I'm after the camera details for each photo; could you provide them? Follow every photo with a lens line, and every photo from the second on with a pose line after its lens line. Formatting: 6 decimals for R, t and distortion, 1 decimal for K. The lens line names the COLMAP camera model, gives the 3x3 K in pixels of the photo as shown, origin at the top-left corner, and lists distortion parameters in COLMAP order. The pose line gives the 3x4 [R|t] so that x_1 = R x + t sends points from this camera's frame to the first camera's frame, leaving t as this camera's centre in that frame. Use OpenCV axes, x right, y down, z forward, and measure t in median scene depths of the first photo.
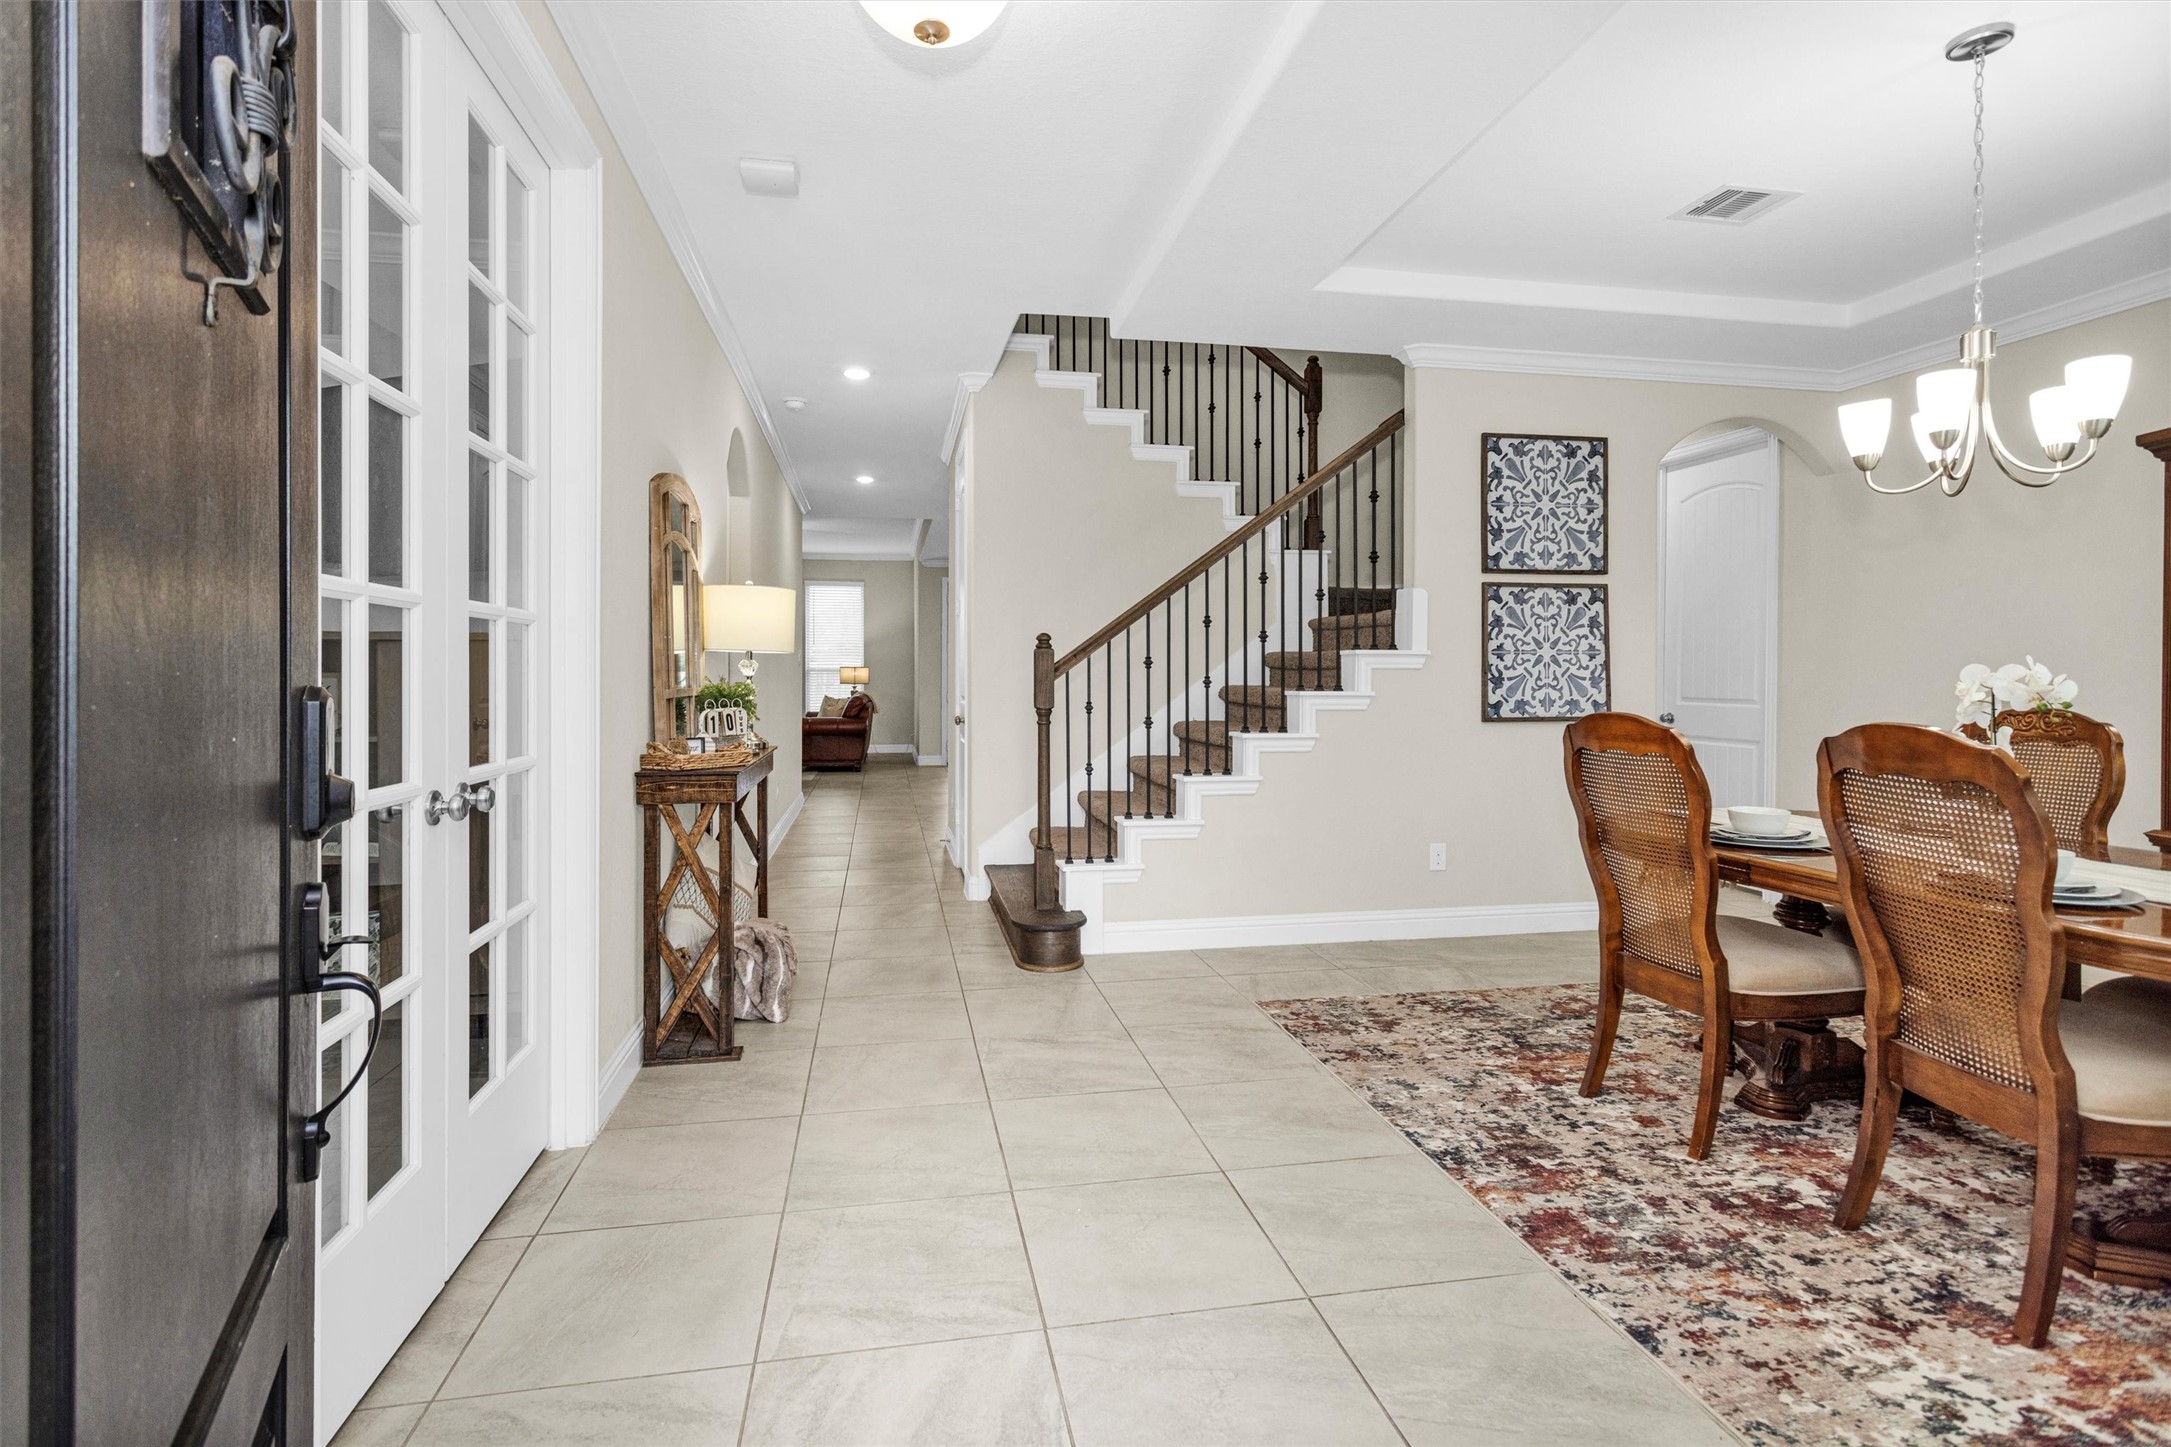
lens RADIAL K [[1039.6, 0, 1075.6], [0, 1039.6, 704.3], [0, 0, 1]] dist [-0.001059, -0.000269]
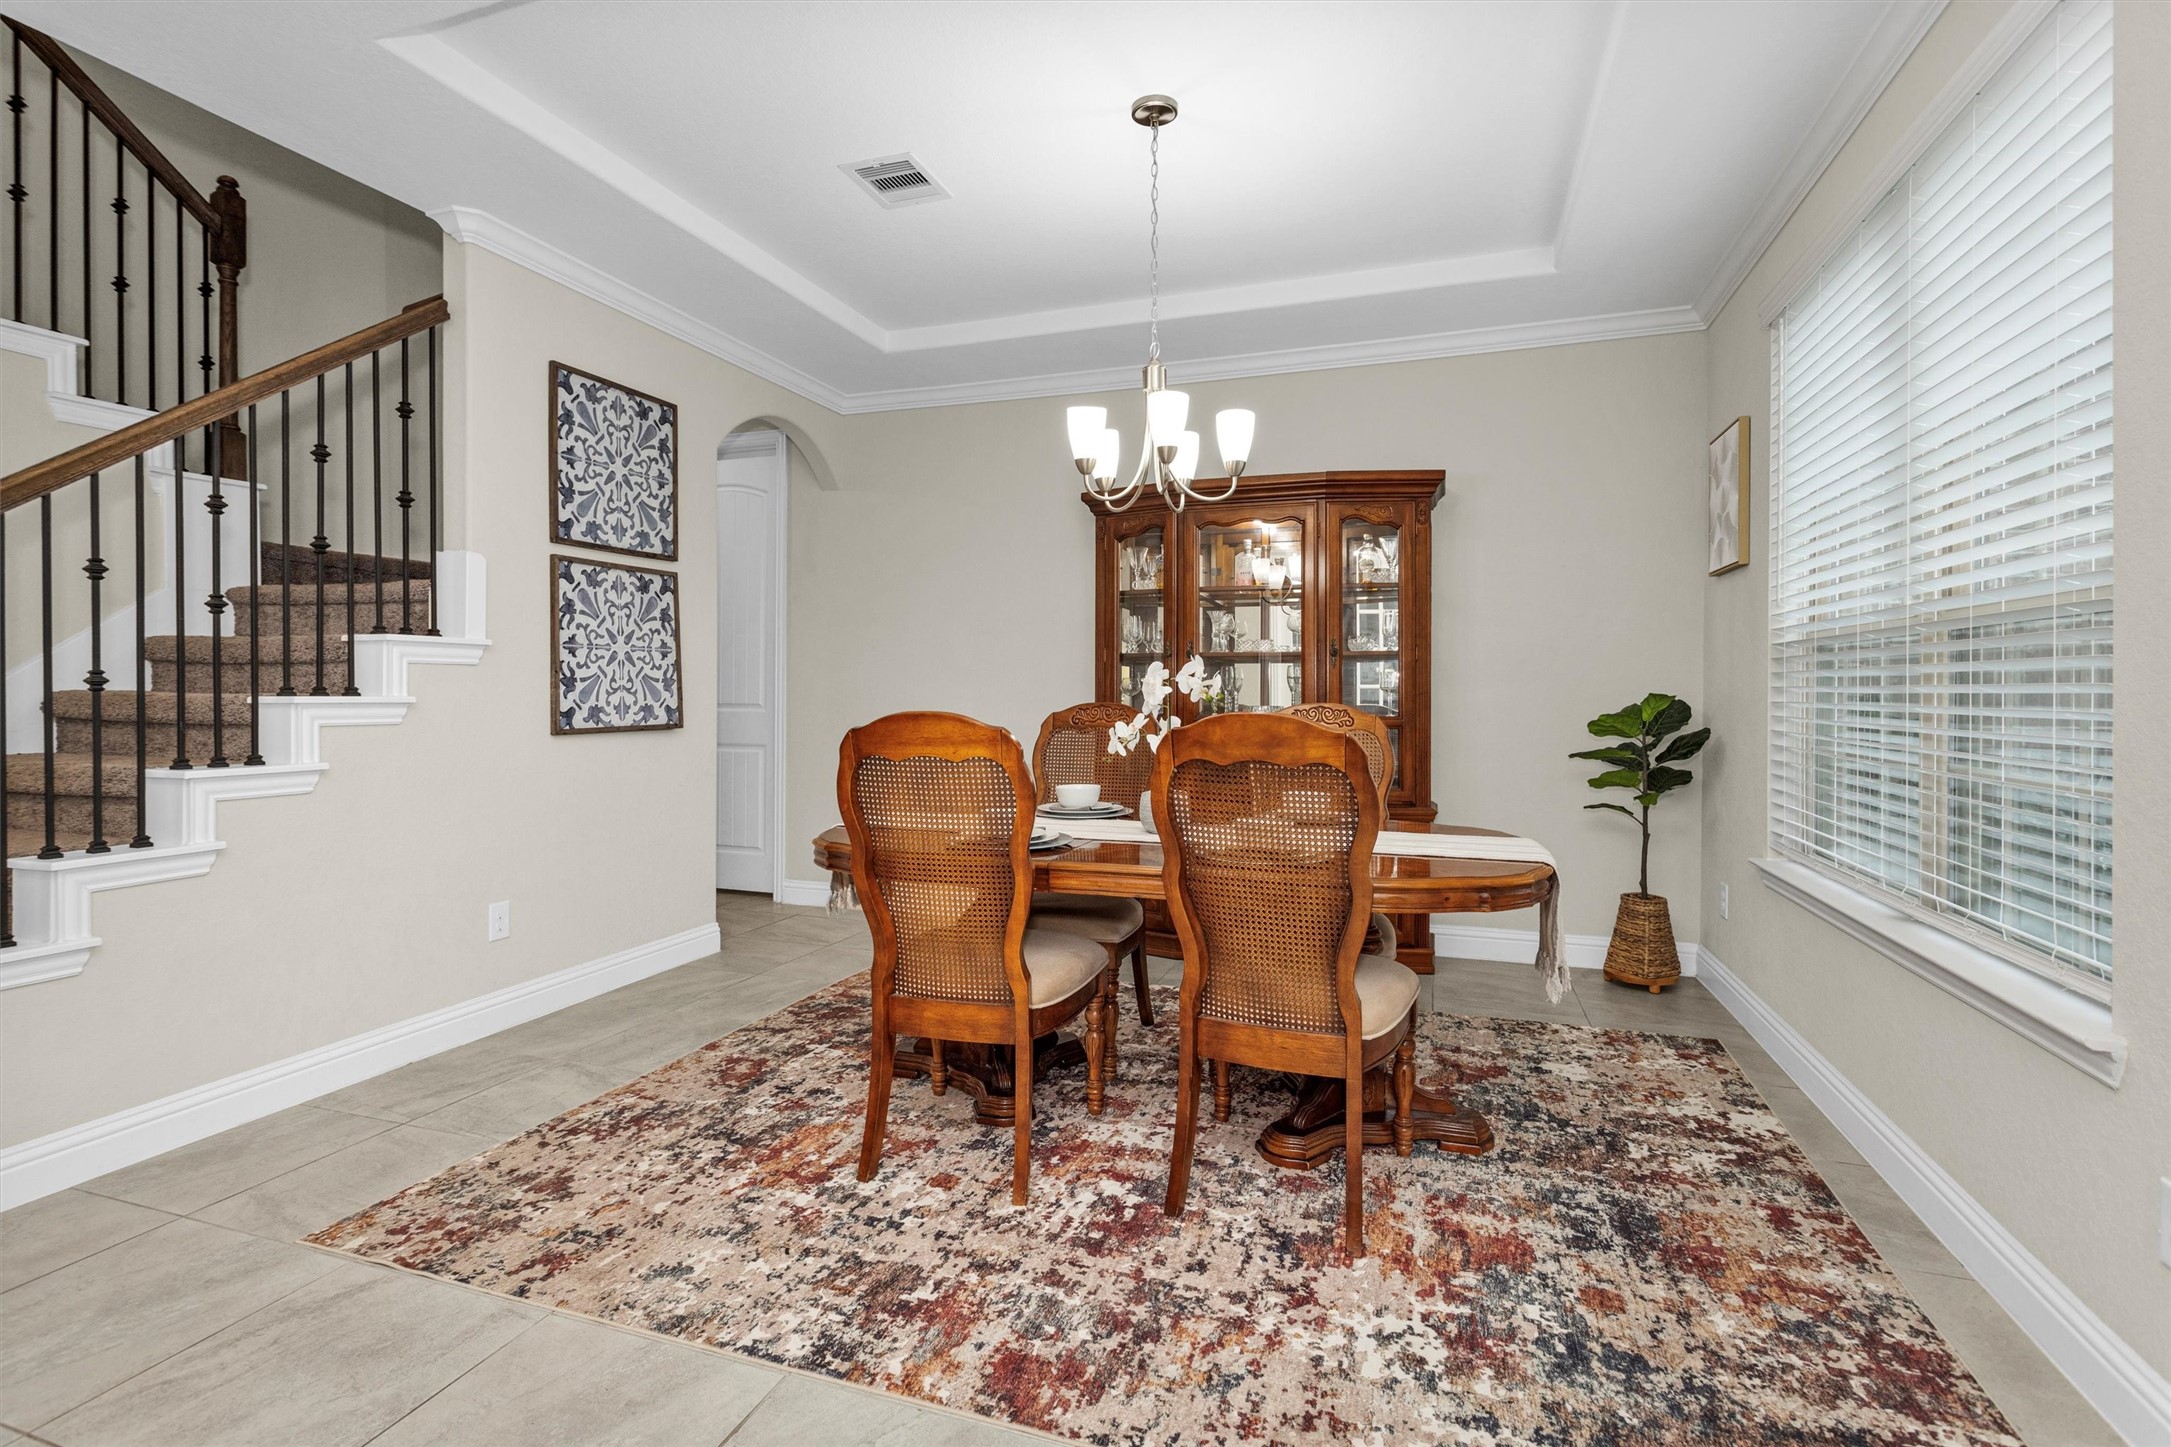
lens RADIAL K [[1039.6, 0, 1075.6], [0, 1039.6, 704.3], [0, 0, 1]] dist [-0.001059, -0.000269]
pose [[0.496182, -0.013956, 0.868106, -0.116222], [0.024462, 0.999699, 0.002089, 0.002555], [-0.867874, 0.020199, 0.496374, 0.375750]]
